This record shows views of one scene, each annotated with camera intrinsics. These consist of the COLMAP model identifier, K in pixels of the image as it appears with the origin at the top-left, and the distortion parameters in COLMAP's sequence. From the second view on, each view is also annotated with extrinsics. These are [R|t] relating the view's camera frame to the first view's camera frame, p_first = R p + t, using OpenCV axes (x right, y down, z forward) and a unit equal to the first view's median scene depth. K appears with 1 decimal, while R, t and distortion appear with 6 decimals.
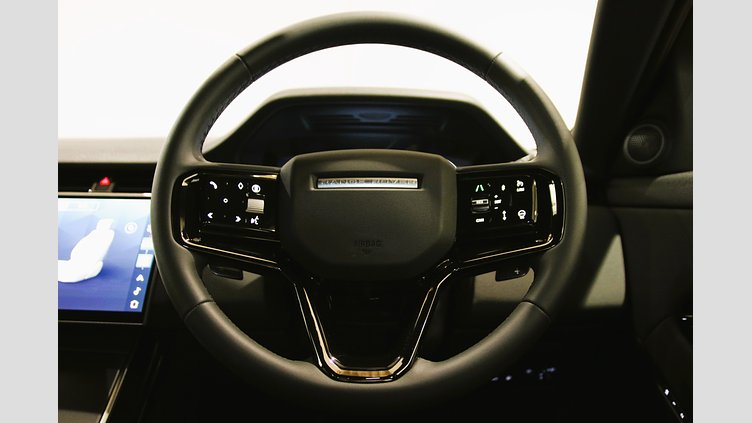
lens RADIAL K [[517.5, 0, 406.8], [0, 517.5, 216.5], [0, 0, 1]] dist [-0.014892, -0.002860]
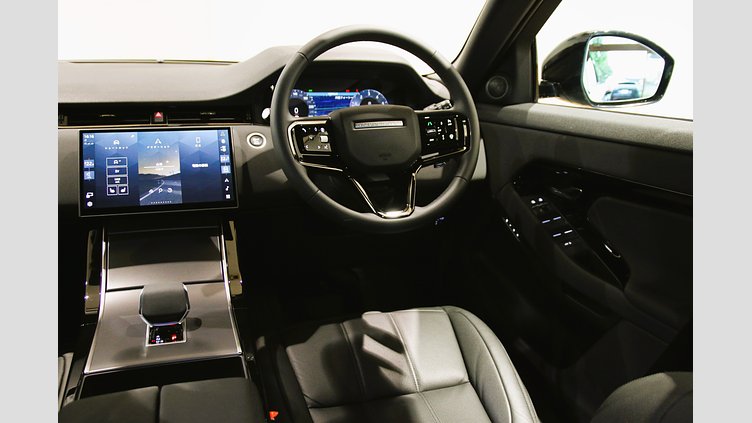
lens RADIAL K [[603.7, 0, 376.2], [0, 603.7, 219.1], [0, 0, 1]] dist [-0.059481, 0.049397]
pose [[0.951558, -0.087081, 0.294881, -0.785518], [0.021694, 0.975680, 0.218124, -0.210606], [-0.306704, -0.201161, 0.930305, -1.190478]]
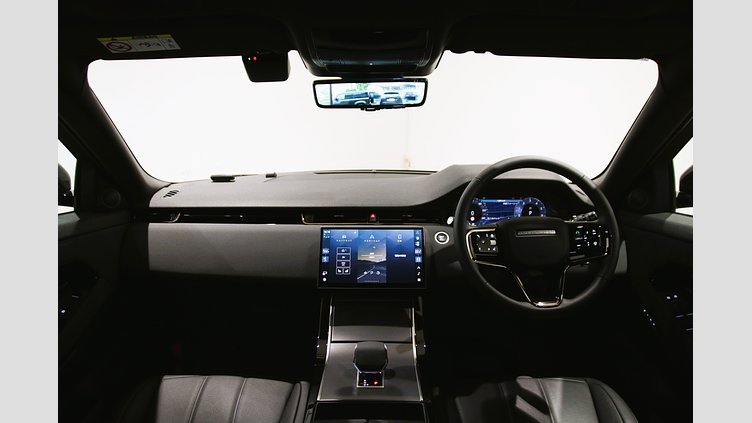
lens RADIAL K [[503.4, 0, 372.9], [0, 503.4, 220.3], [0, 0, 1]] dist [-0.092327, 0.035774]
pose [[0.999687, -0.021431, -0.012882, -0.838702], [0.022675, 0.994133, 0.105759, -0.398095], [0.010540, -0.106018, 0.994308, -1.430862]]
